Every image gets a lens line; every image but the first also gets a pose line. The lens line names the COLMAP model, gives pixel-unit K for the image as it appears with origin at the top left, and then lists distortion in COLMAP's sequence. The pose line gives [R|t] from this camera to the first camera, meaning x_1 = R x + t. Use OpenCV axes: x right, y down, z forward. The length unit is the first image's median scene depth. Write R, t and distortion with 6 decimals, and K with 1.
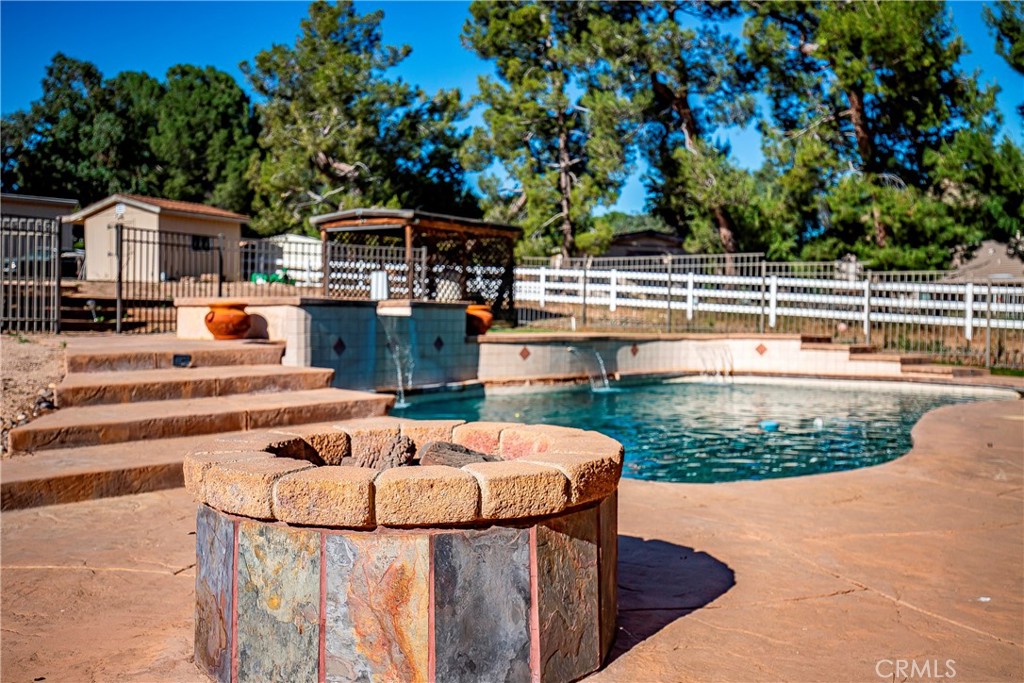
lens RADIAL K [[974.0, 0, 508.5], [0, 974.0, 352.8], [0, 0, 1]] dist [0.040160, -0.006378]
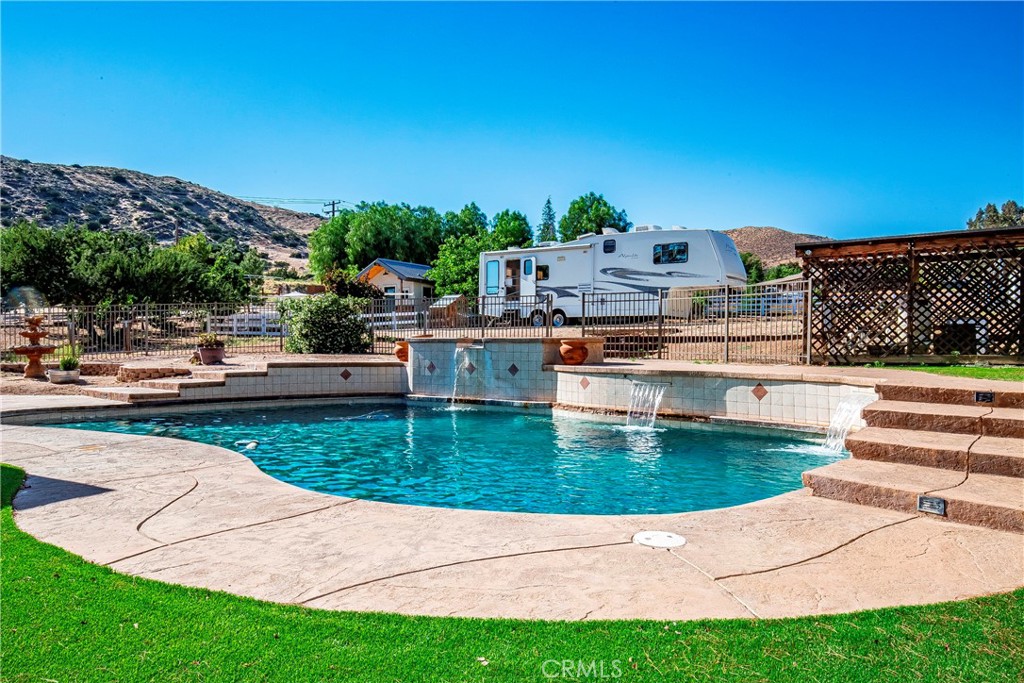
lens RADIAL K [[696.8, 0, 510.9], [0, 696.8, 353.2], [0, 0, 1]] dist [0.003094, 0.002657]
pose [[-0.003947, 0.009701, -0.999945, 0.417713], [-0.036790, 0.999275, 0.009840, -0.019518], [0.999315, 0.036827, -0.003587, 0.473961]]
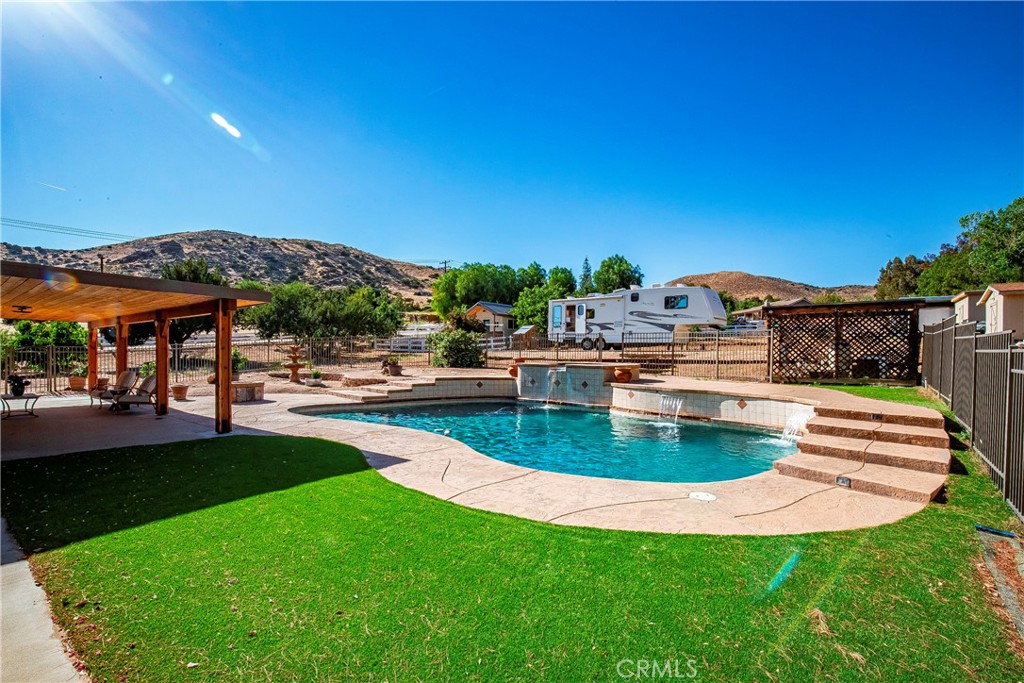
lens RADIAL K [[470.0, 0, 510.0], [0, 470.0, 354.1], [0, 0, 1]] dist [-0.033231, -0.000201]
pose [[-0.103883, 0.001382, -0.994589, 0.471111], [-0.042410, 0.999083, 0.005818, -0.036422], [0.993685, 0.042785, -0.103729, 0.445791]]
